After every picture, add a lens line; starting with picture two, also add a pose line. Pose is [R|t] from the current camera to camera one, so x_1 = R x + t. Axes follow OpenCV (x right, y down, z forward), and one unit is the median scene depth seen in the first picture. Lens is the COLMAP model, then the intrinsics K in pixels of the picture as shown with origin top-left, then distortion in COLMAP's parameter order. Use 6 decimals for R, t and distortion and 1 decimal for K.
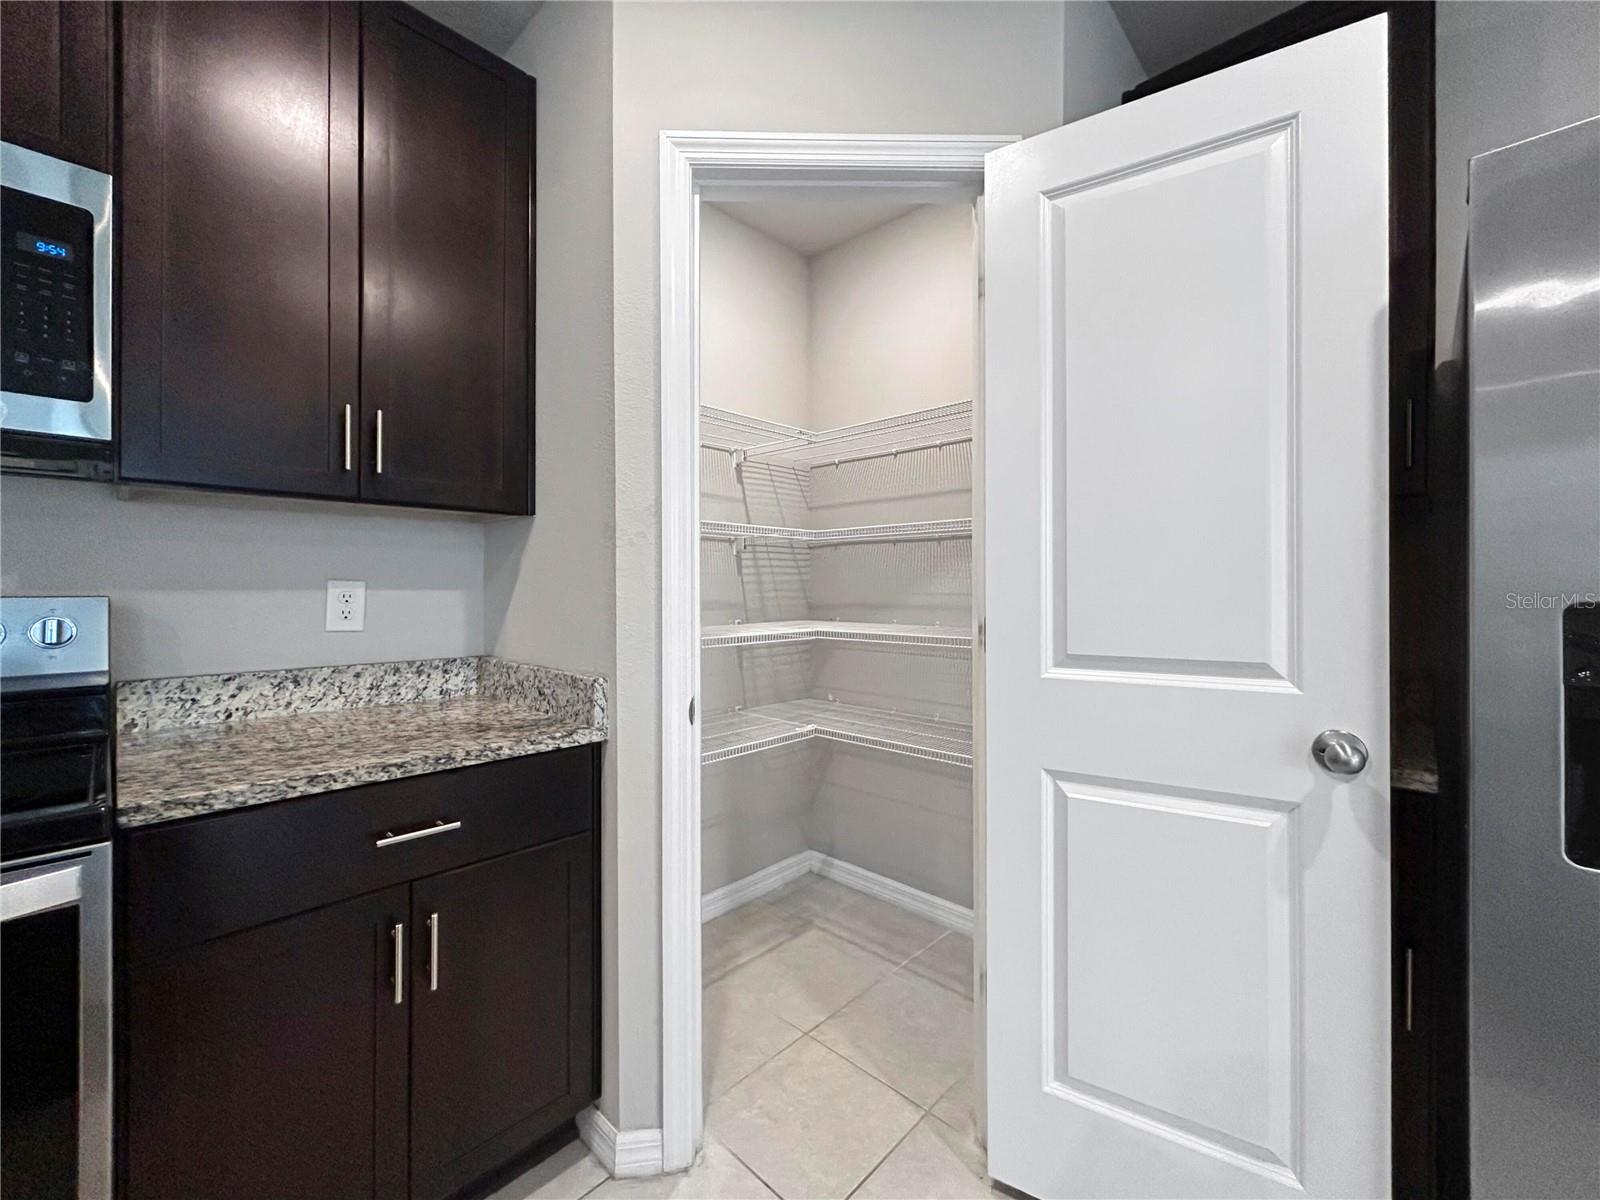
lens RADIAL K [[656.6, 0, 798.3], [0, 656.6, 590.5], [0, 0, 1]] dist [0.002378, 0.000293]
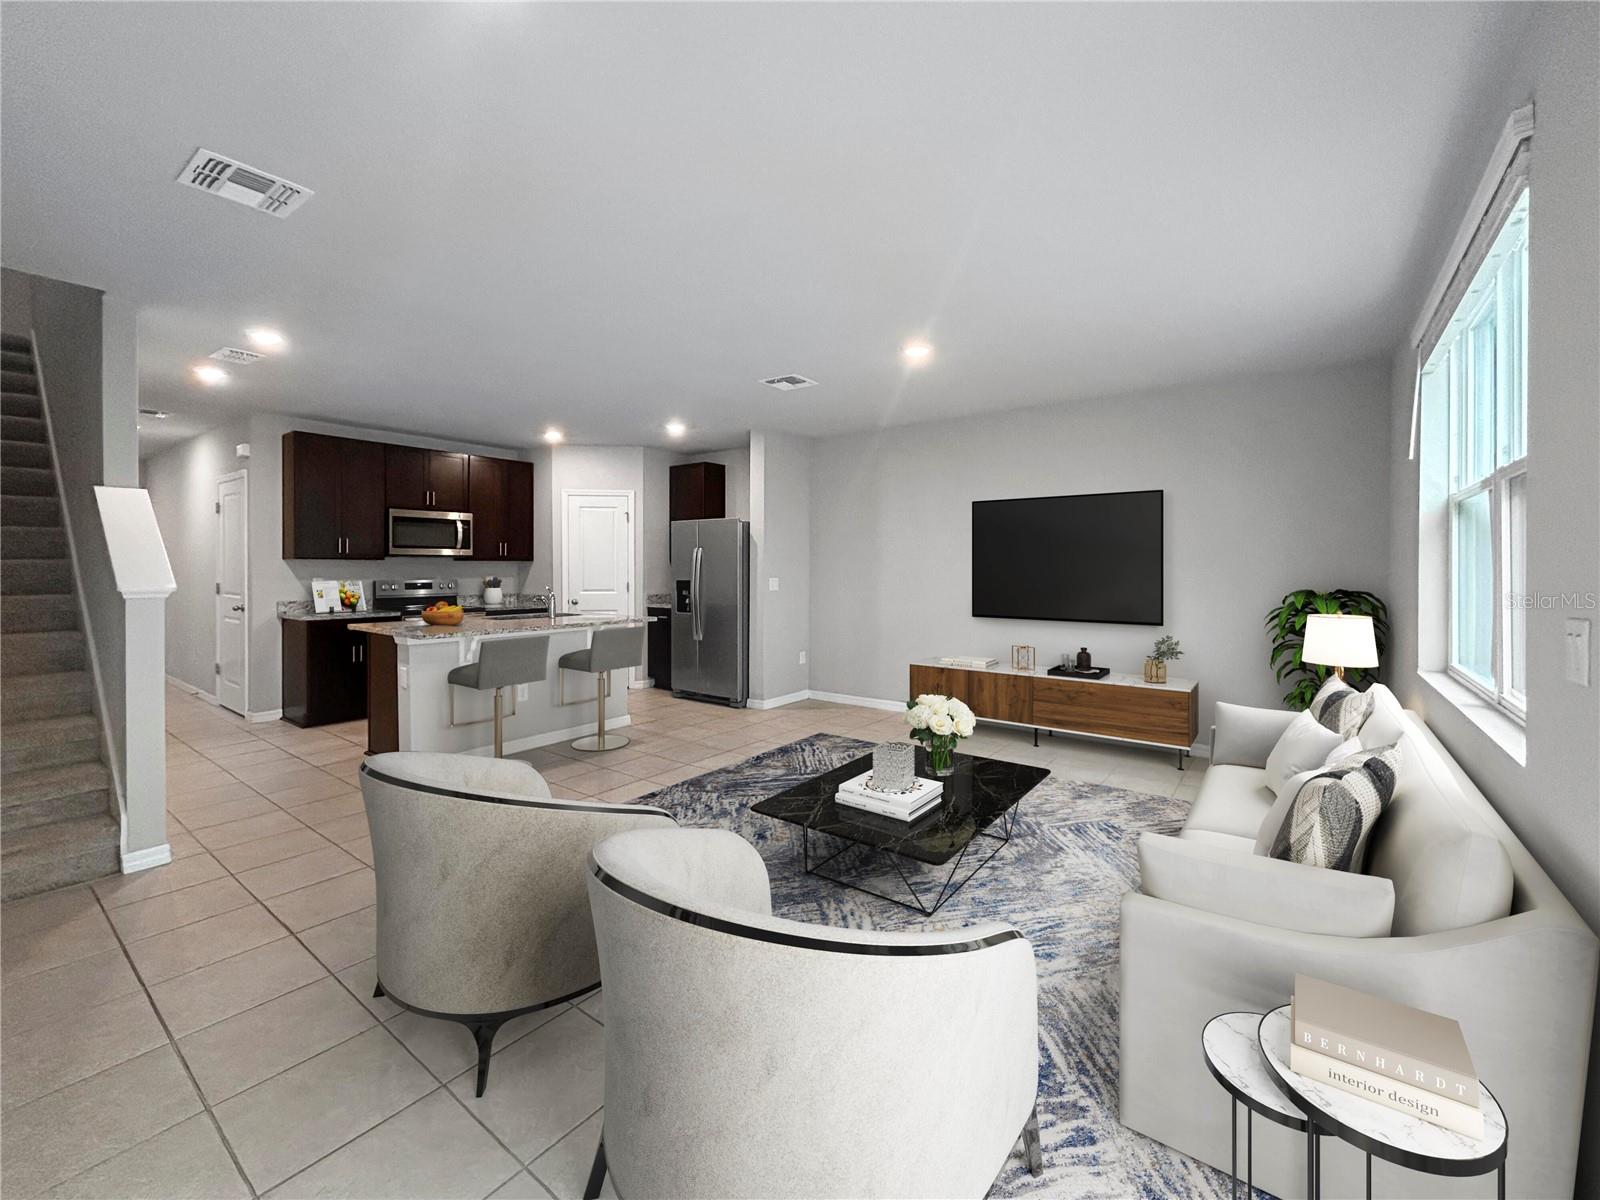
lens RADIAL K [[663.6, 0, 799.5], [0, 663.6, 575.7], [0, 0, 1]] dist [0.001311, 0.000595]
pose [[0.992943, -0.000938, 0.118592, 0.933404], [-0.000516, 0.999925, 0.012225, -0.075412], [-0.118594, -0.012200, 0.992868, -4.014194]]
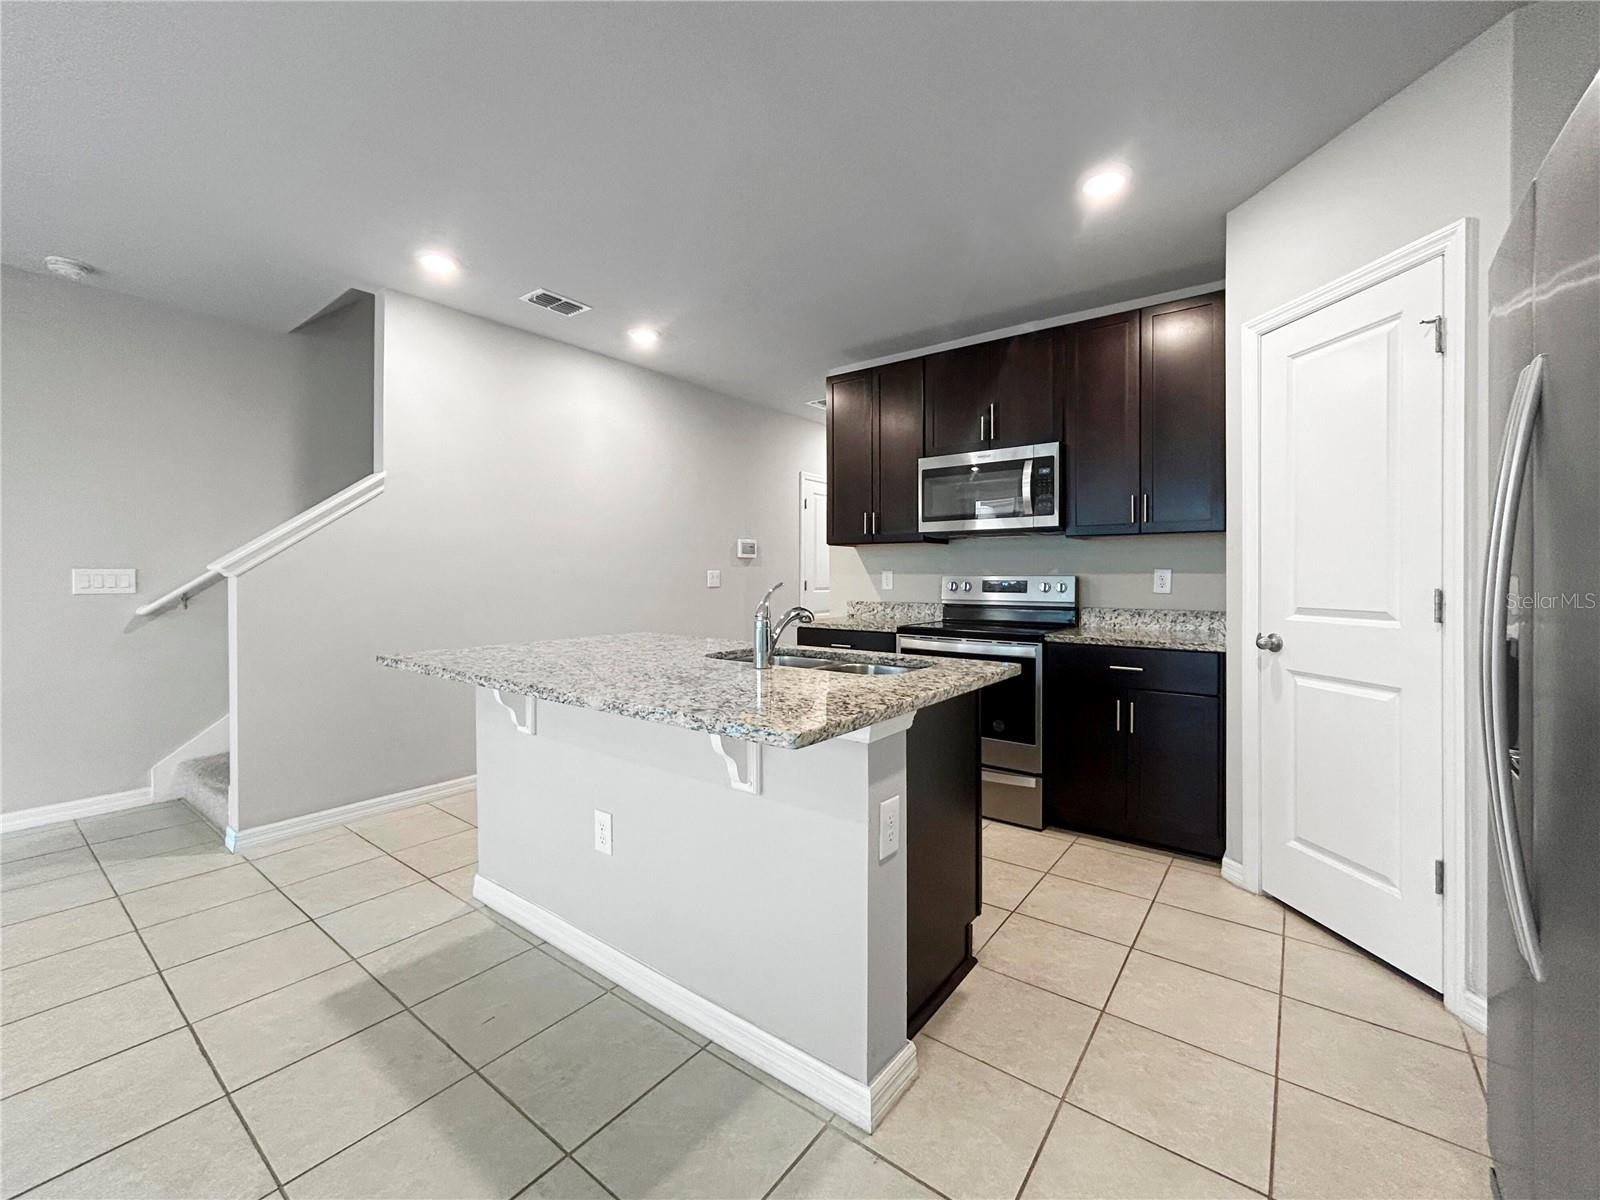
lens RADIAL K [[663.6, 0, 799.5], [0, 663.6, 575.7], [0, 0, 1]] dist [0.001311, 0.000595]
pose [[0.110636, -0.002055, -0.993859, 1.369289], [-0.002918, 0.999993, -0.002392, 0.015531], [0.993857, 0.003165, 0.110630, -0.401942]]
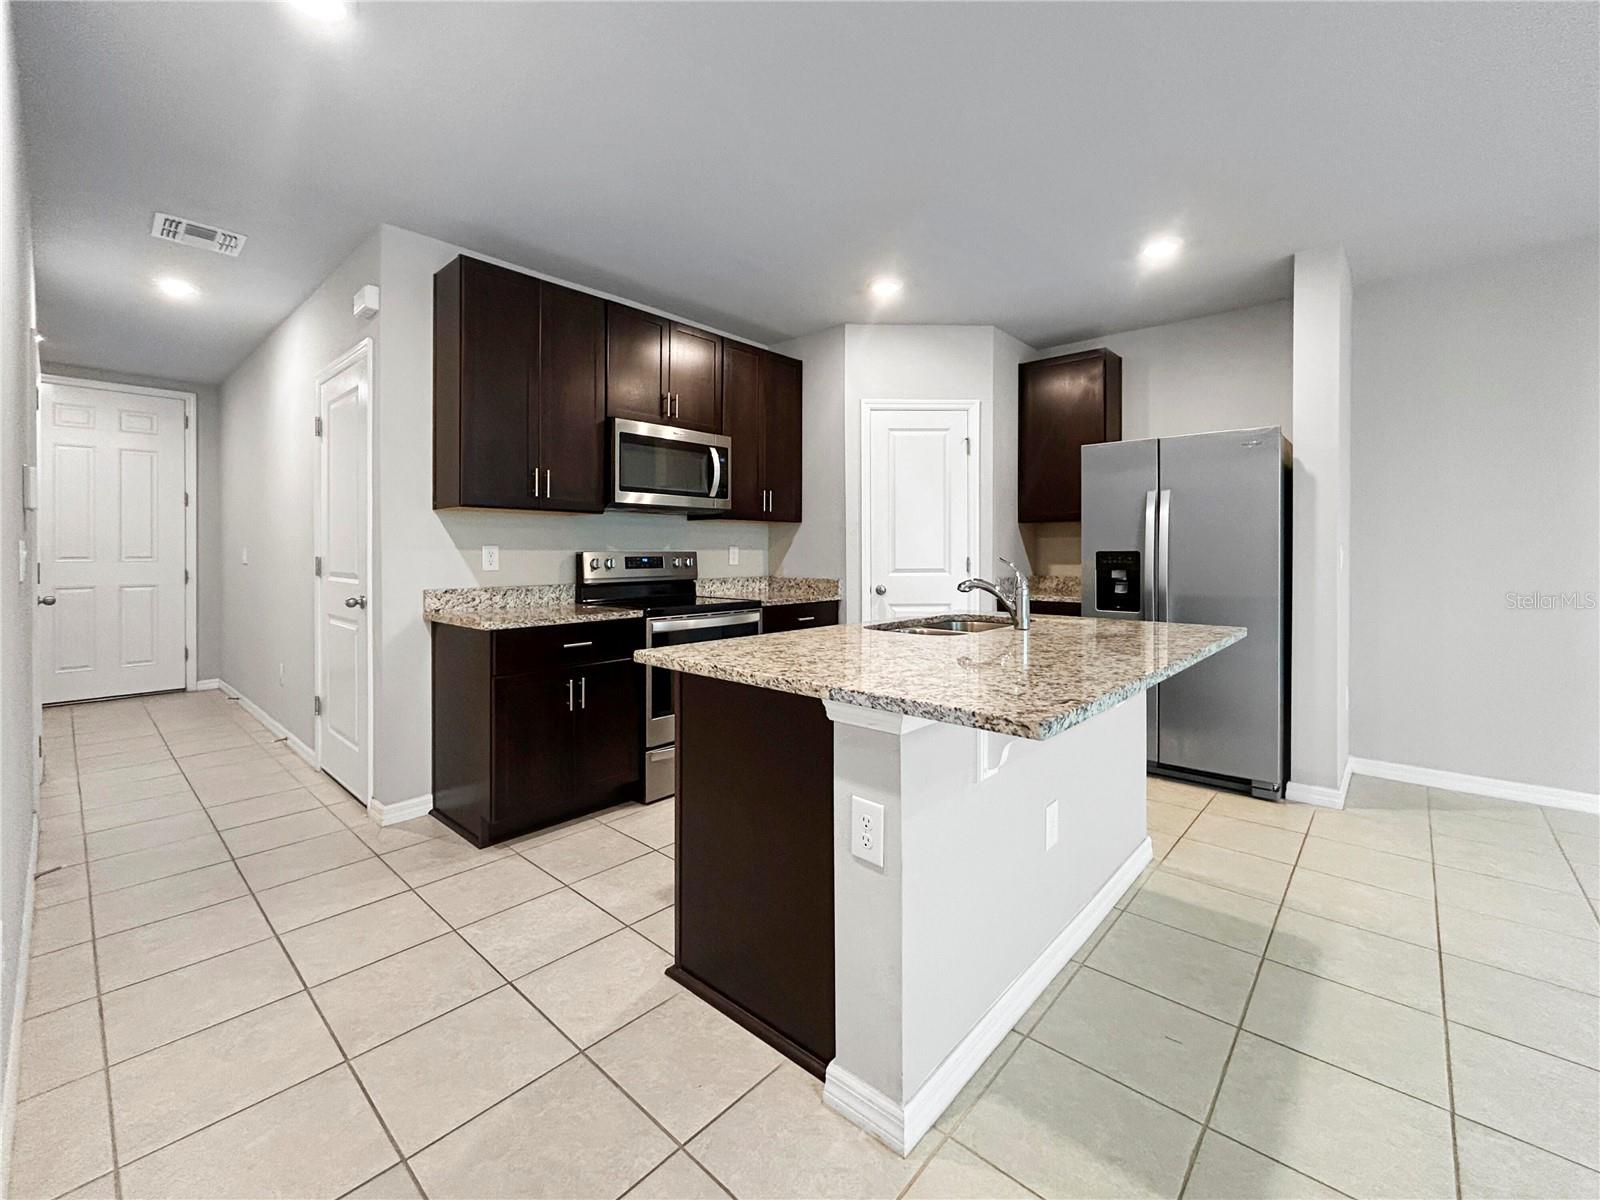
lens RADIAL K [[669.0, 0, 800.7], [0, 669.0, 558.0], [0, 0, 1]] dist [-0.000516, -0.000032]
pose [[0.999511, -0.002940, 0.031139, -0.535788], [0.002707, 0.999968, 0.007504, 0.013309], [-0.031160, -0.007416, 0.999487, -1.903915]]
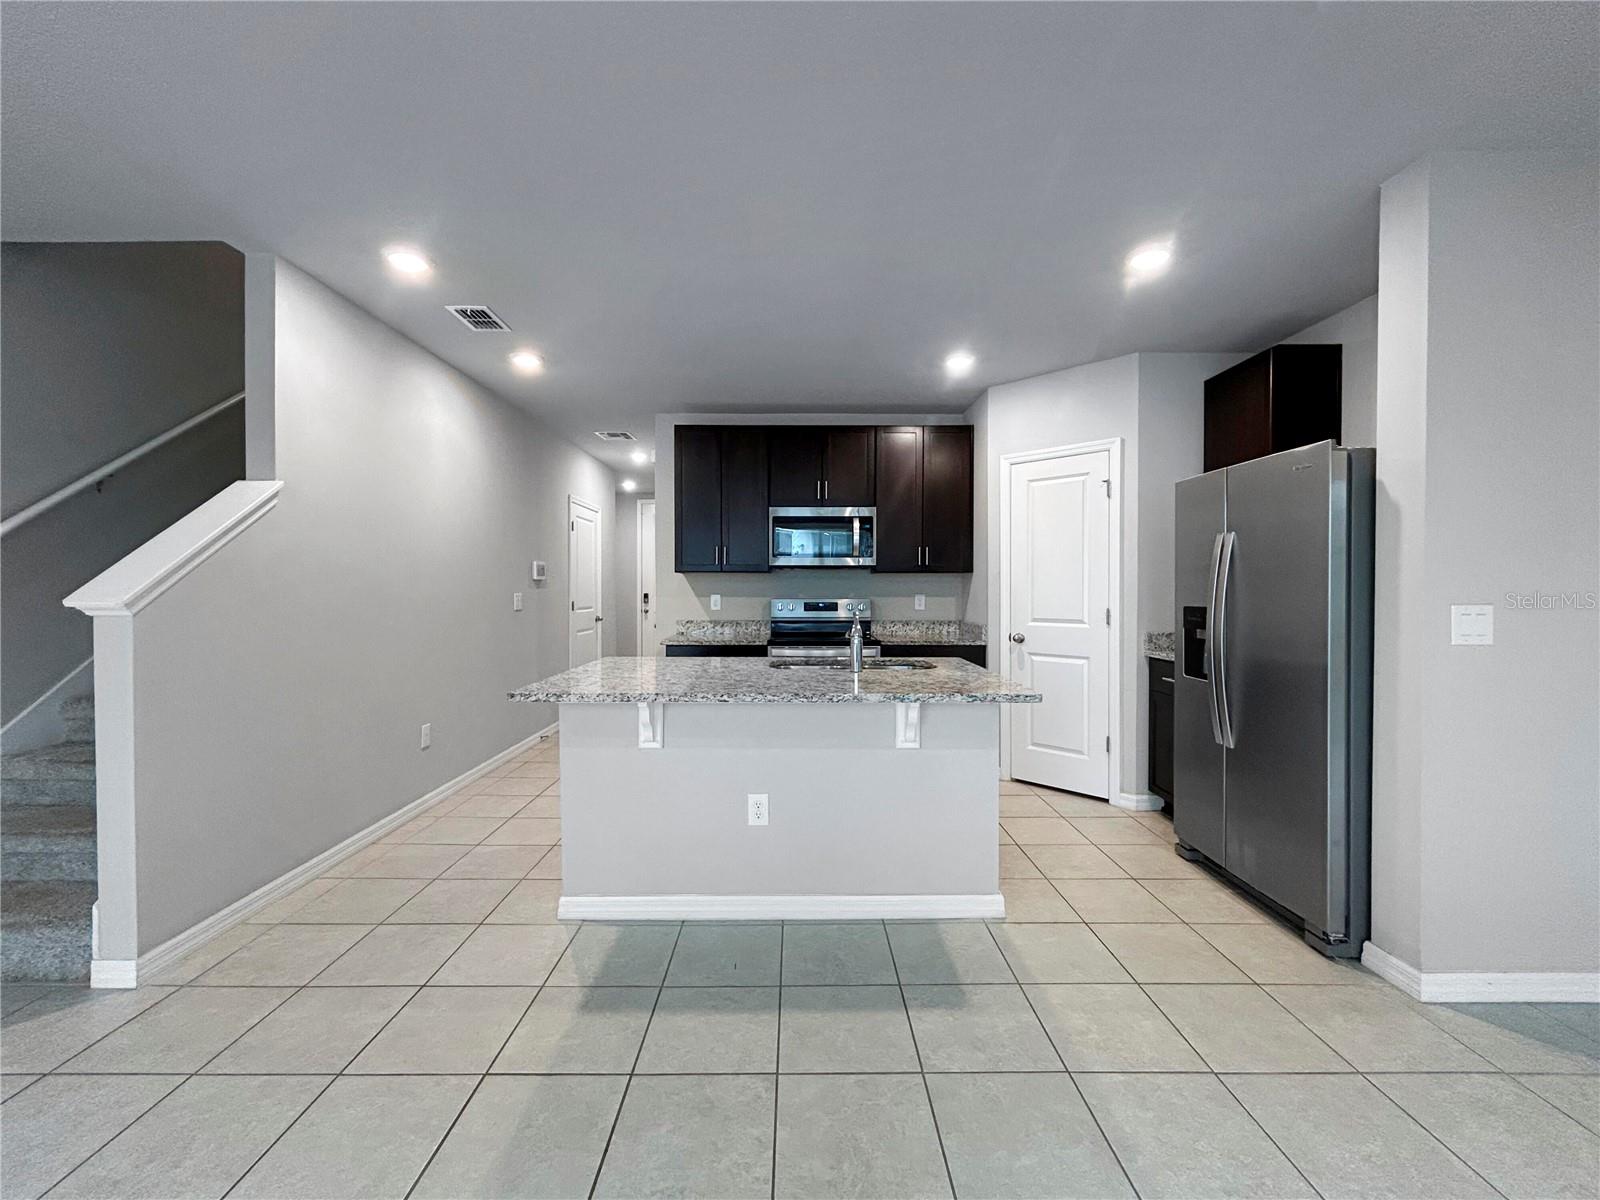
lens RADIAL K [[656.6, 0, 798.3], [0, 656.6, 590.5], [0, 0, 1]] dist [0.002378, 0.000293]
pose [[0.694186, 0.001981, -0.719793, 1.287376], [-0.001235, 0.999998, 0.001562, -0.039440], [0.719795, -0.000195, 0.694187, -1.763270]]
